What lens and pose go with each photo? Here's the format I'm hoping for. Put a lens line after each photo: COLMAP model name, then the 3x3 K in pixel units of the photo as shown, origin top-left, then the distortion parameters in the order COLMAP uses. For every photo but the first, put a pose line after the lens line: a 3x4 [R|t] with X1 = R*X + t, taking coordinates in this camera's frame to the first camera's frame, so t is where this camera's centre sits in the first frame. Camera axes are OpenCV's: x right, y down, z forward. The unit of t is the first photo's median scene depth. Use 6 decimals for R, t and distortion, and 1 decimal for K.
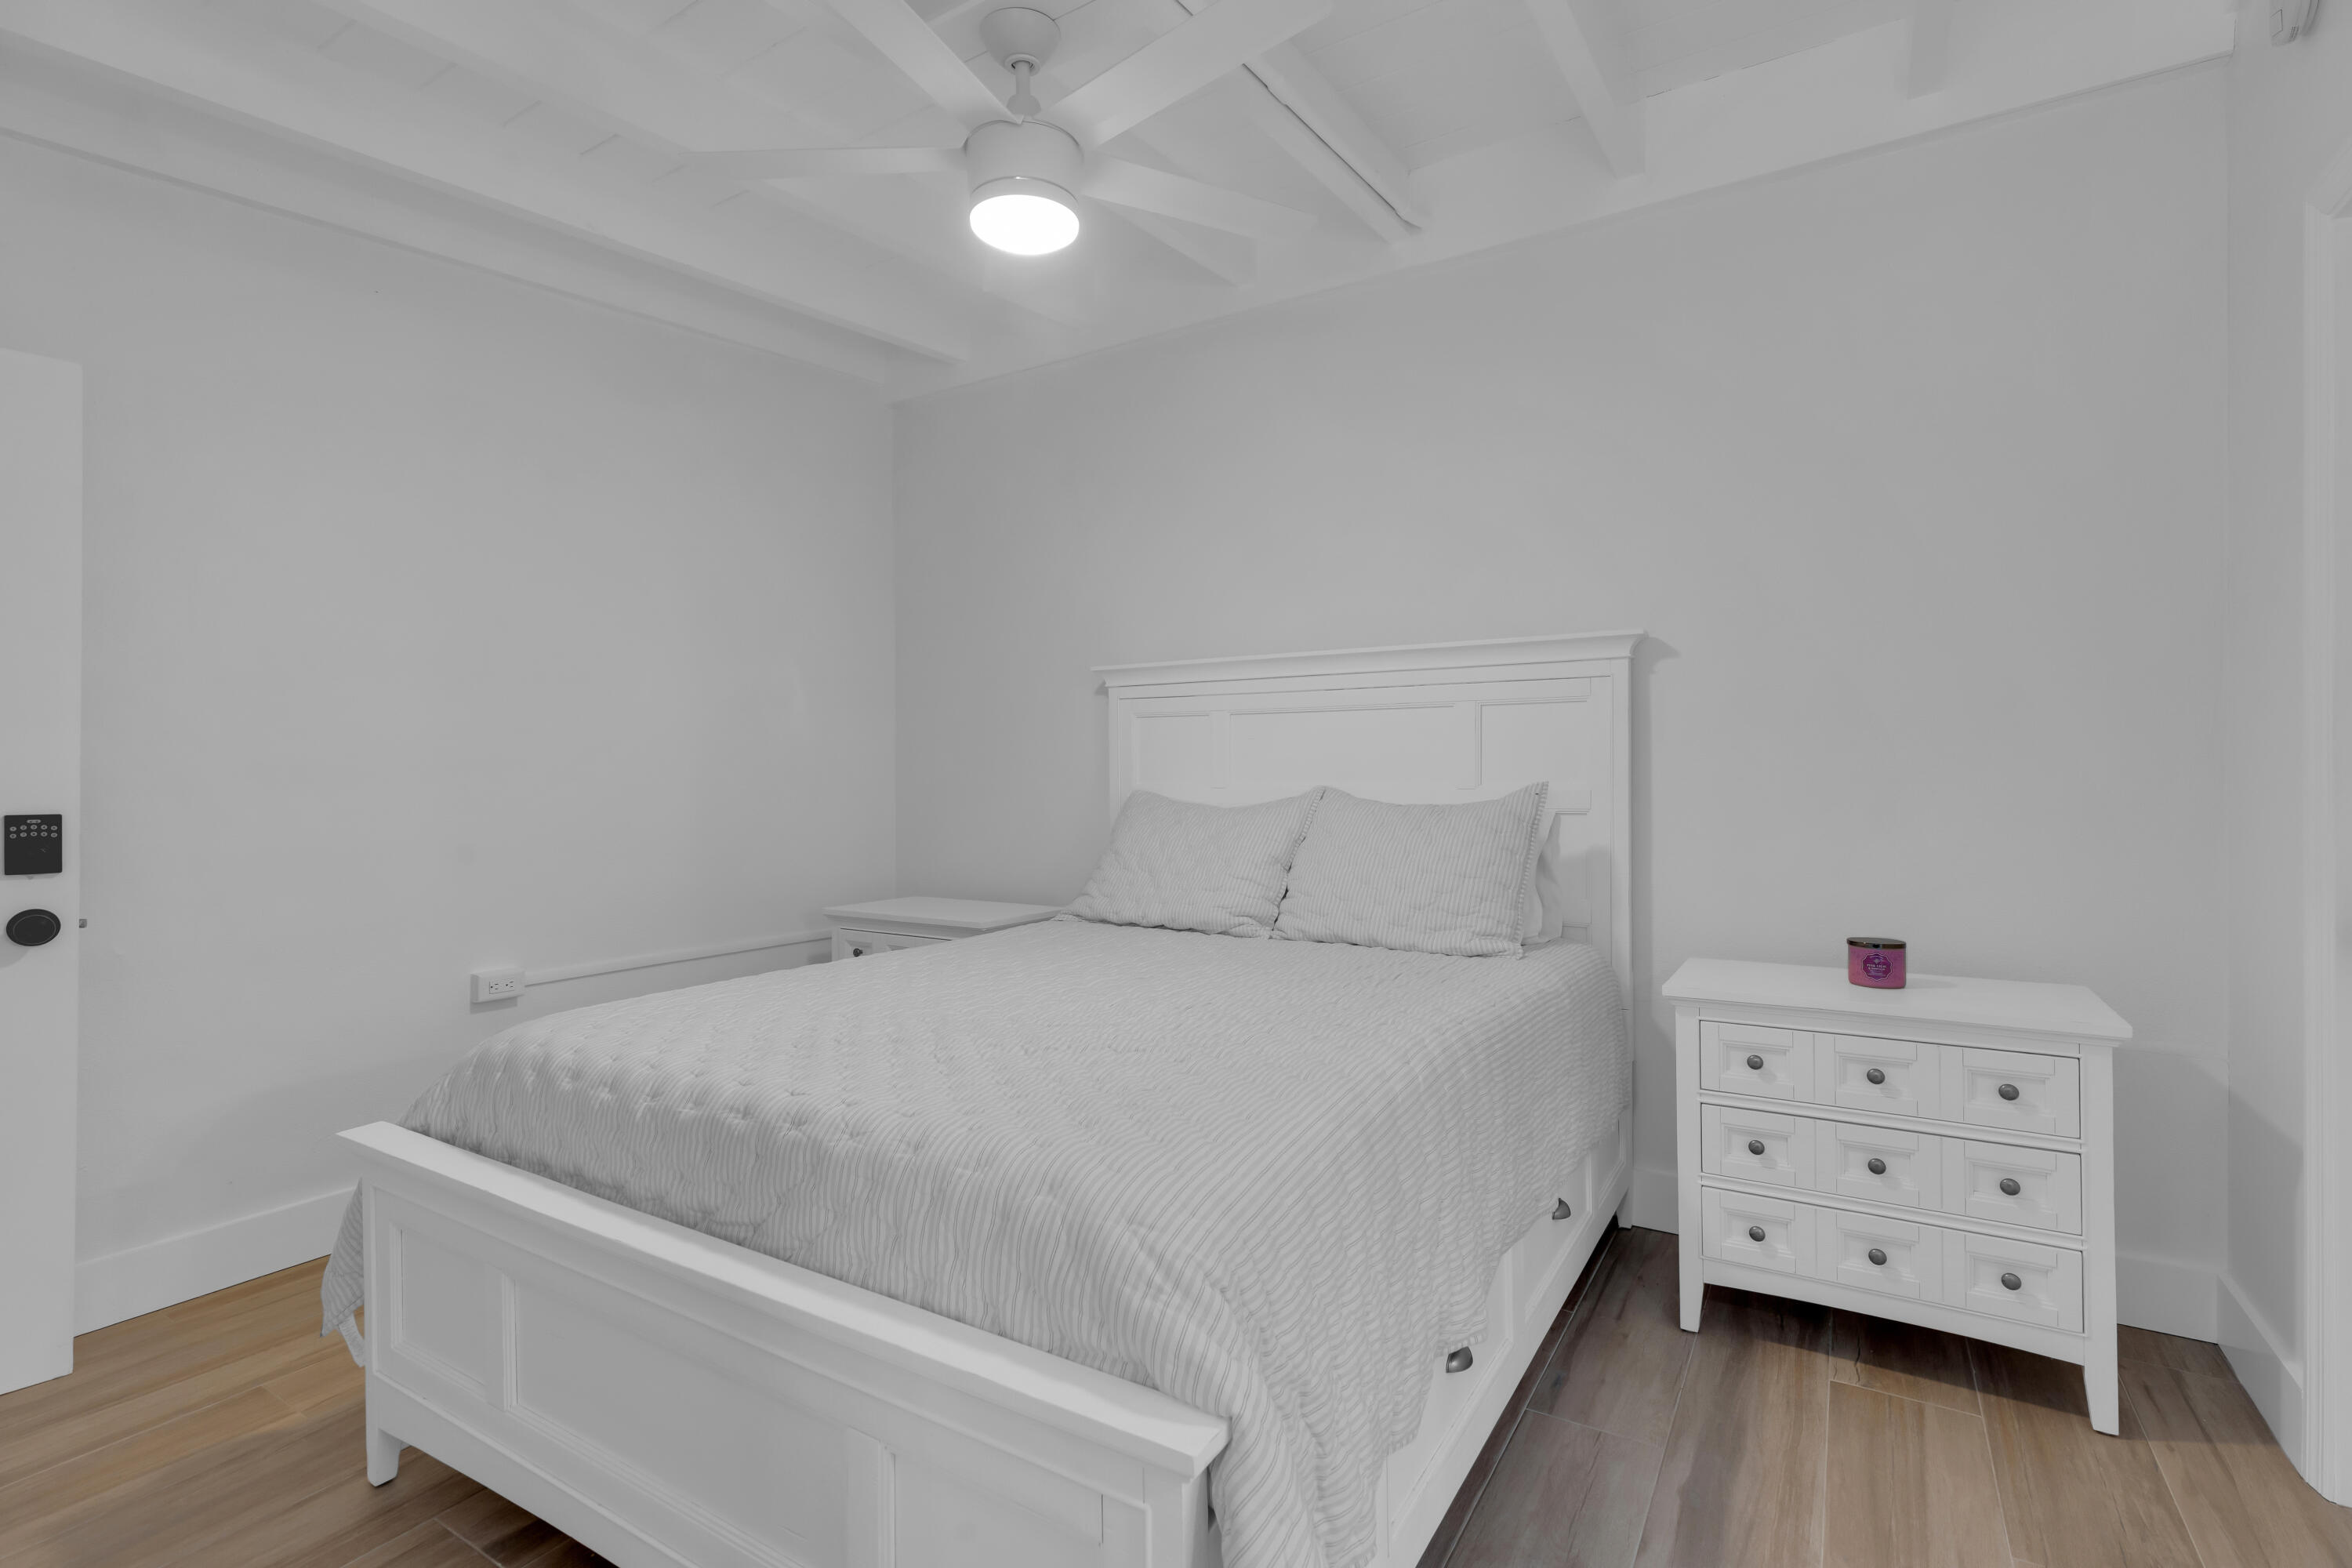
lens RADIAL K [[1088.5, 0, 1228.5], [0, 1088.5, 784.4], [0, 0, 1]] dist [-0.001580, -0.000466]
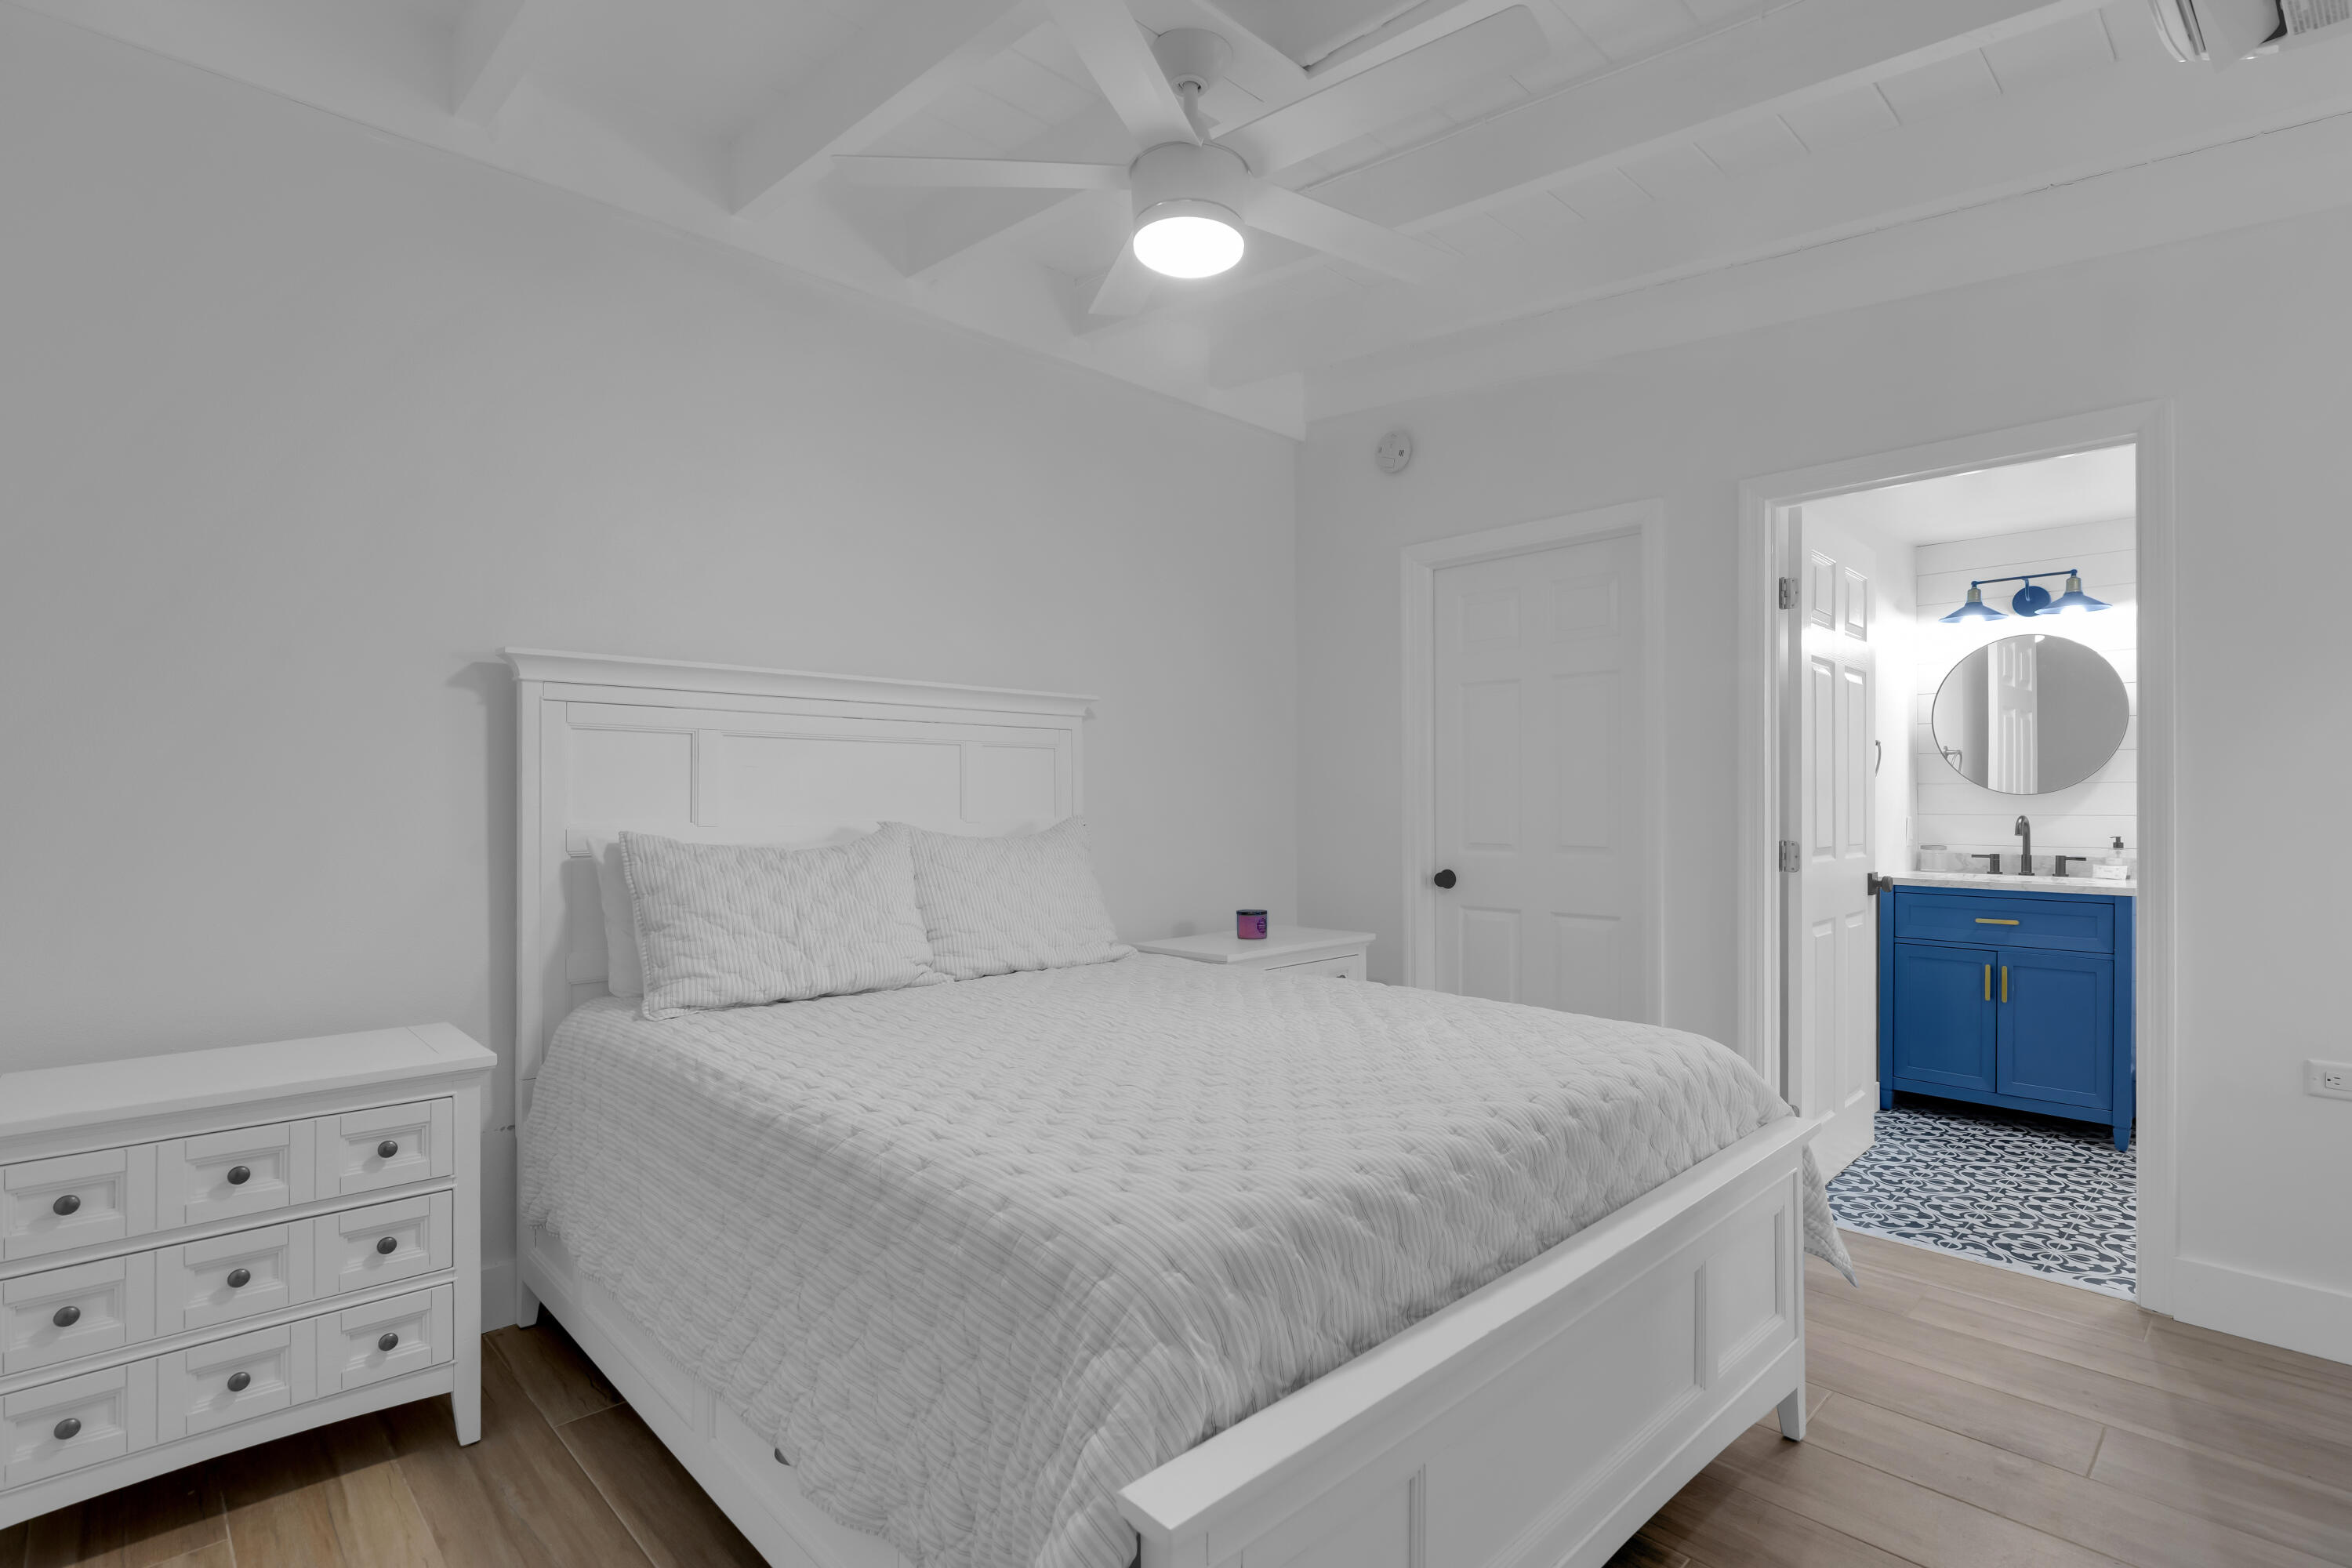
lens RADIAL K [[1097.1, 0, 1172.2], [0, 1097.1, 806.4], [0, 0, 1]] dist [-0.000257, -0.000599]
pose [[0.279496, 0.008019, 0.960113, -0.717601], [0.018774, 0.999728, -0.013815, 0.005718], [-0.959963, 0.021887, 0.279269, 0.480007]]
